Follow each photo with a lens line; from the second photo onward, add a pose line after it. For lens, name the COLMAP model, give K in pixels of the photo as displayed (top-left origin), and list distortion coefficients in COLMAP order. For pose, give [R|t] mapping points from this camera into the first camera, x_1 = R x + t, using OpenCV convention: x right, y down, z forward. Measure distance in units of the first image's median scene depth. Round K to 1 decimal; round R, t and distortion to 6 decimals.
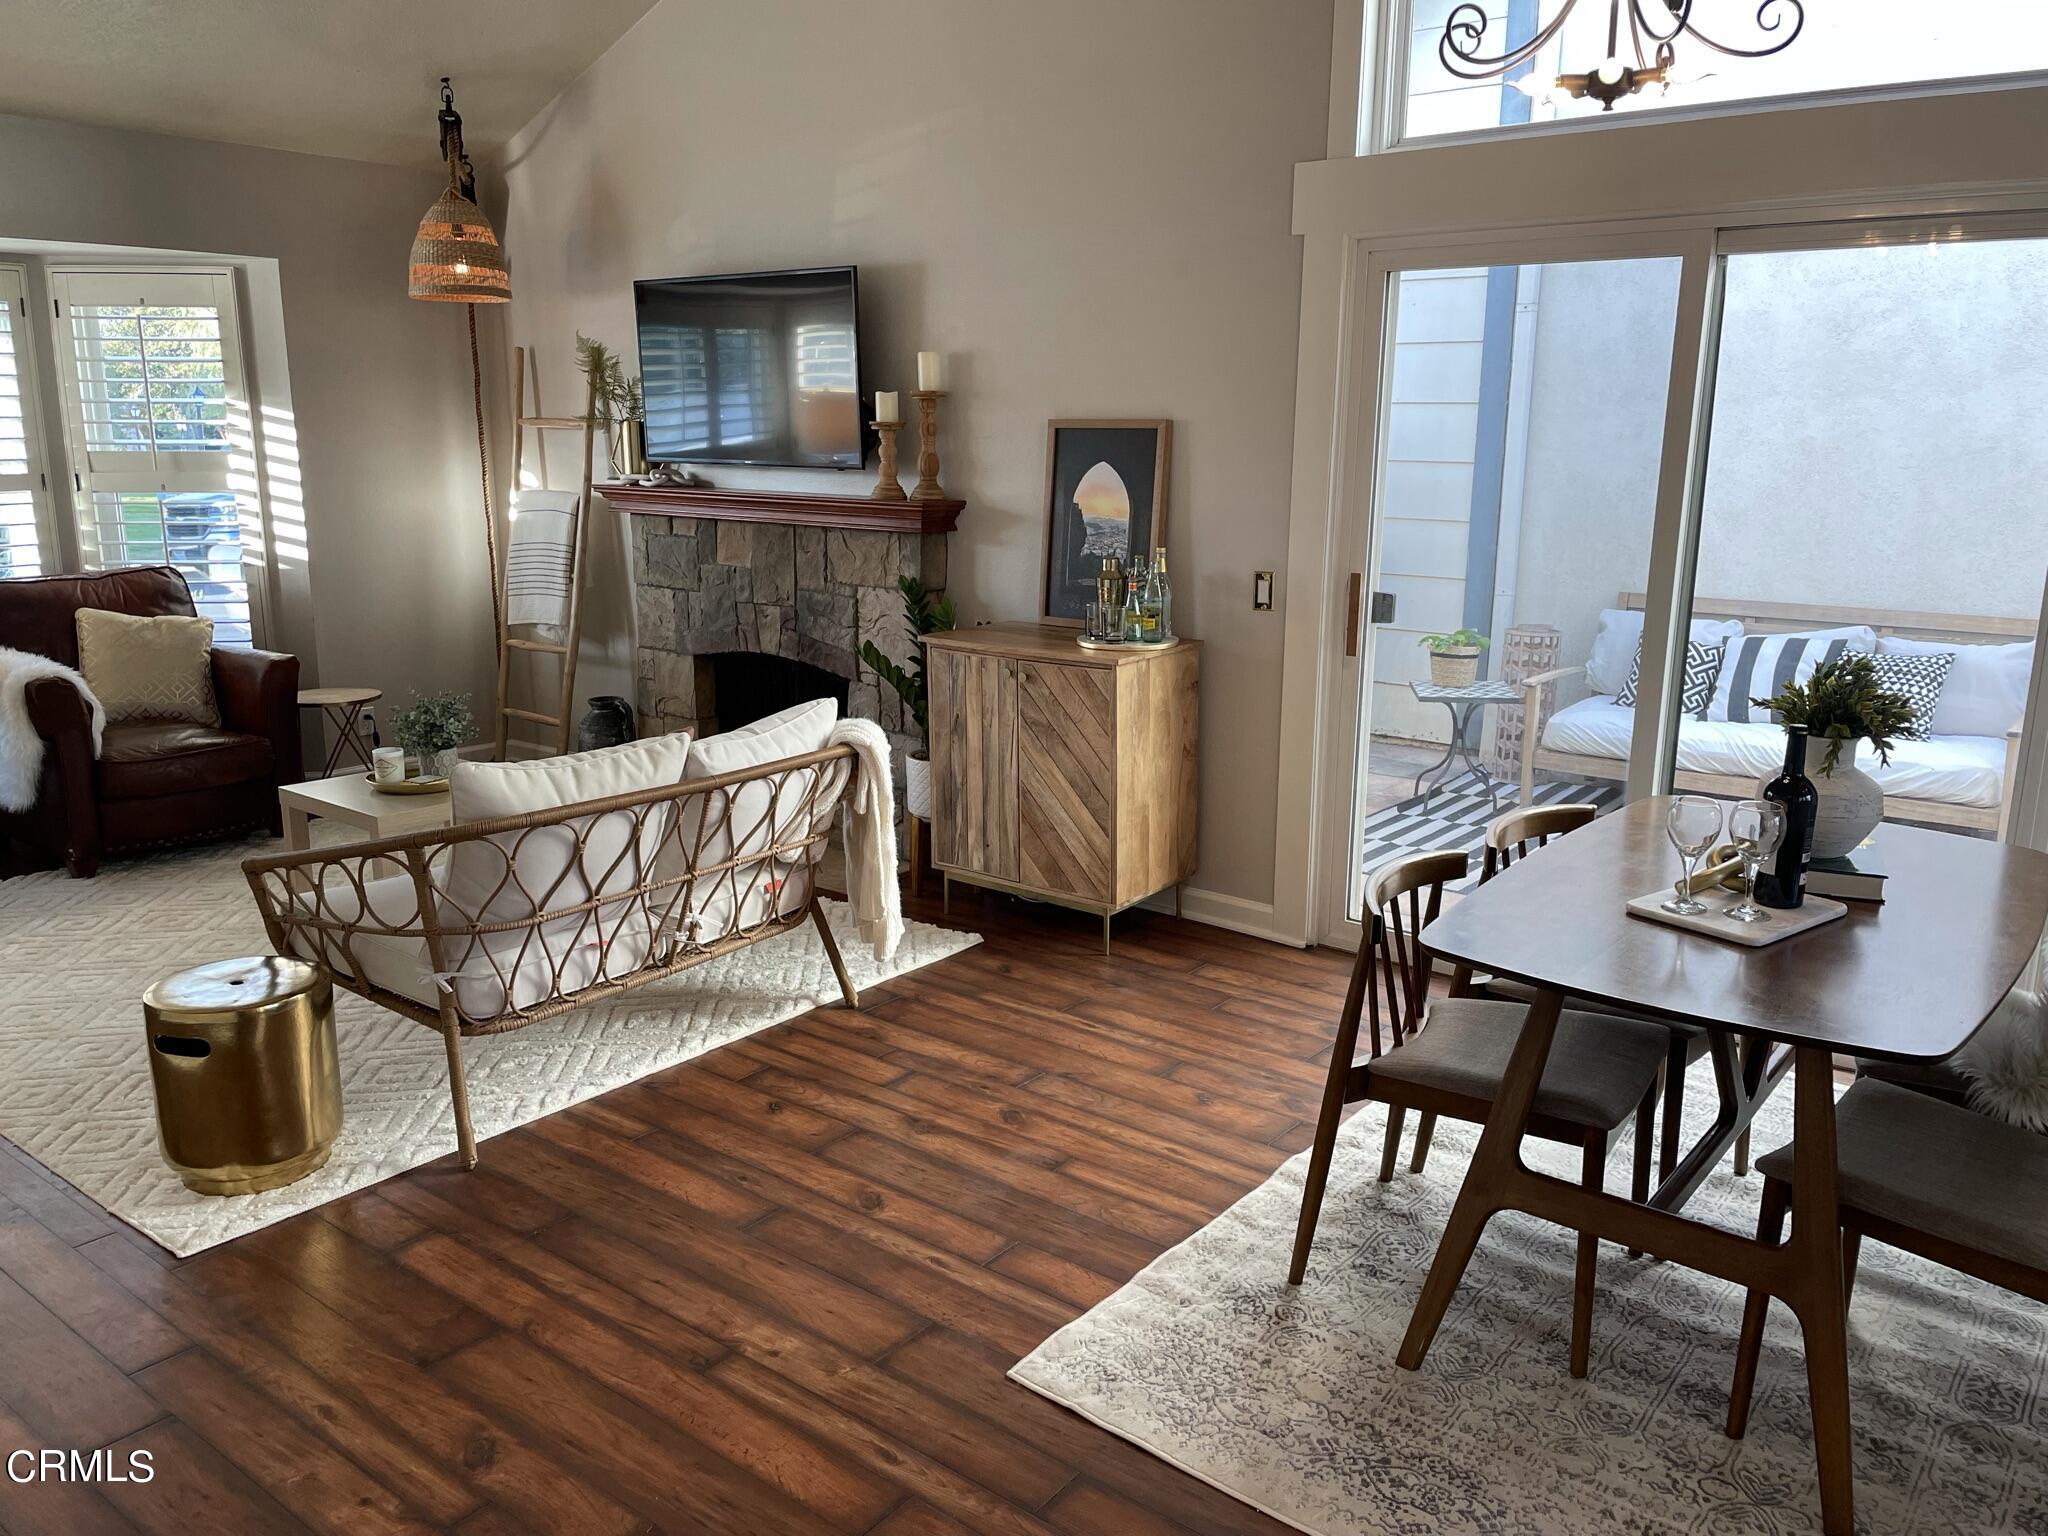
lens RADIAL K [[1564.2, 0, 1058.0], [0, 1564.2, 759.1], [0, 0, 1]] dist [0.102278, -0.140177]
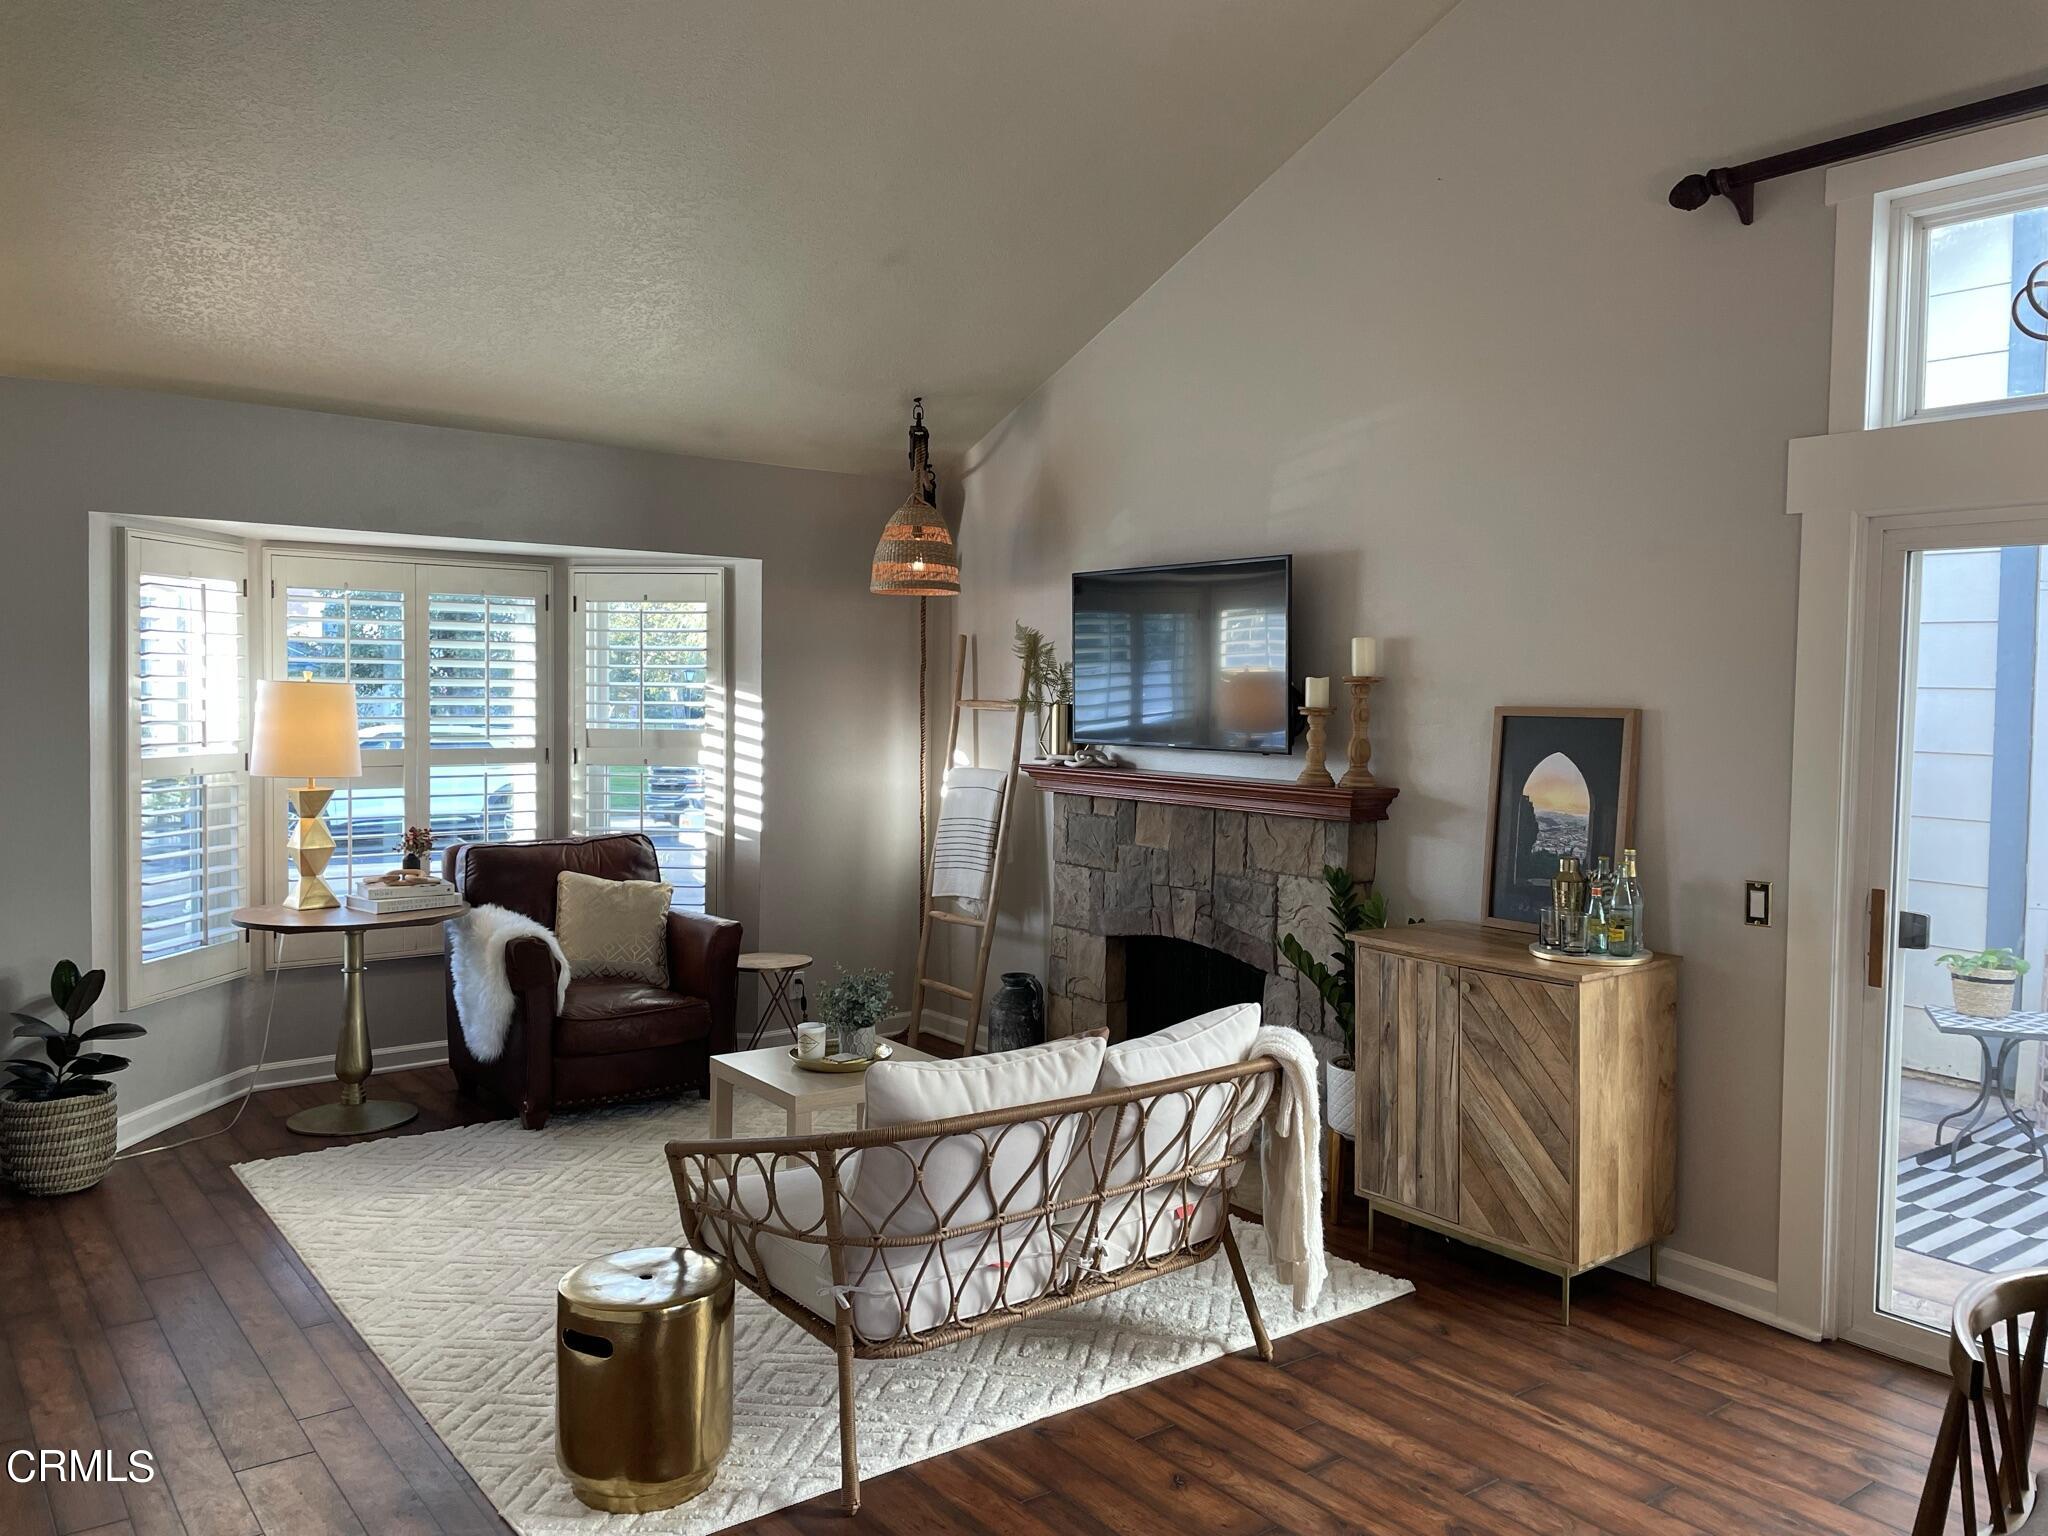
lens RADIAL K [[1553.8, 0, 1052.0], [0, 1553.8, 722.9], [0, 0, 1]] dist [0.107807, -0.145268]
pose [[0.966919, 0.011137, -0.254841, -0.023606], [-0.059338, 0.981460, -0.182249, -0.022515], [0.248087, 0.191342, 0.949653, 0.056714]]
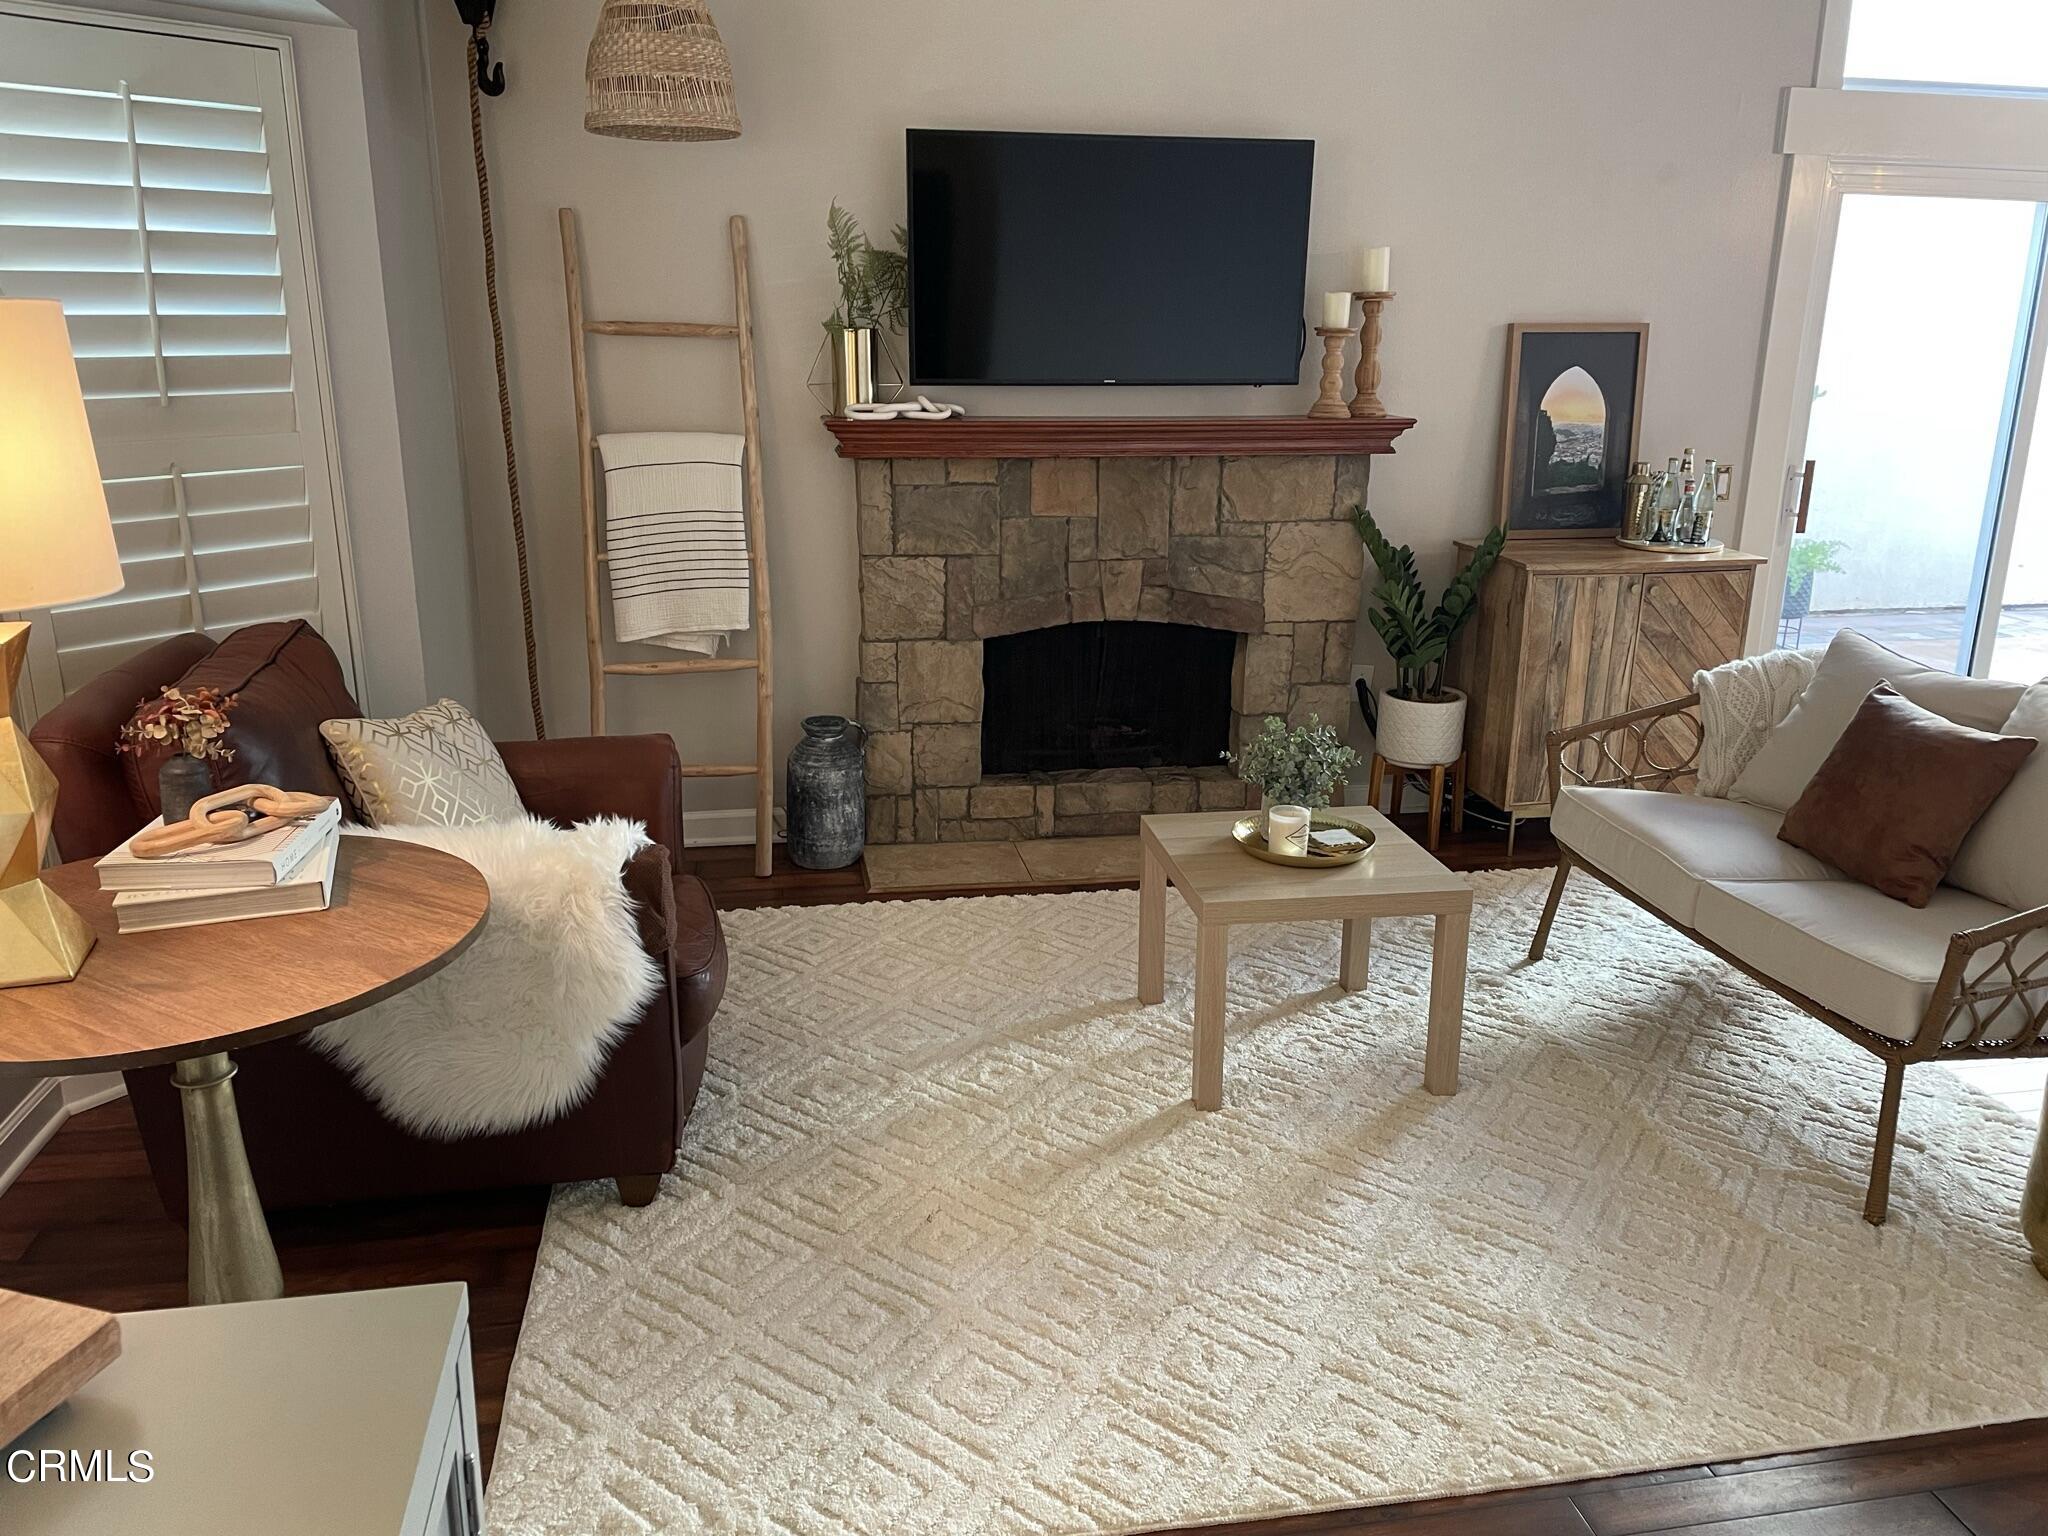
lens RADIAL K [[1564.2, 0, 1058.0], [0, 1564.2, 759.1], [0, 0, 1]] dist [0.102278, -0.140177]
pose [[0.667761, -0.204823, 0.715642, -0.976498], [0.151872, 0.978664, 0.138391, -0.139177], [-0.728718, 0.016273, 0.684620, 0.577400]]
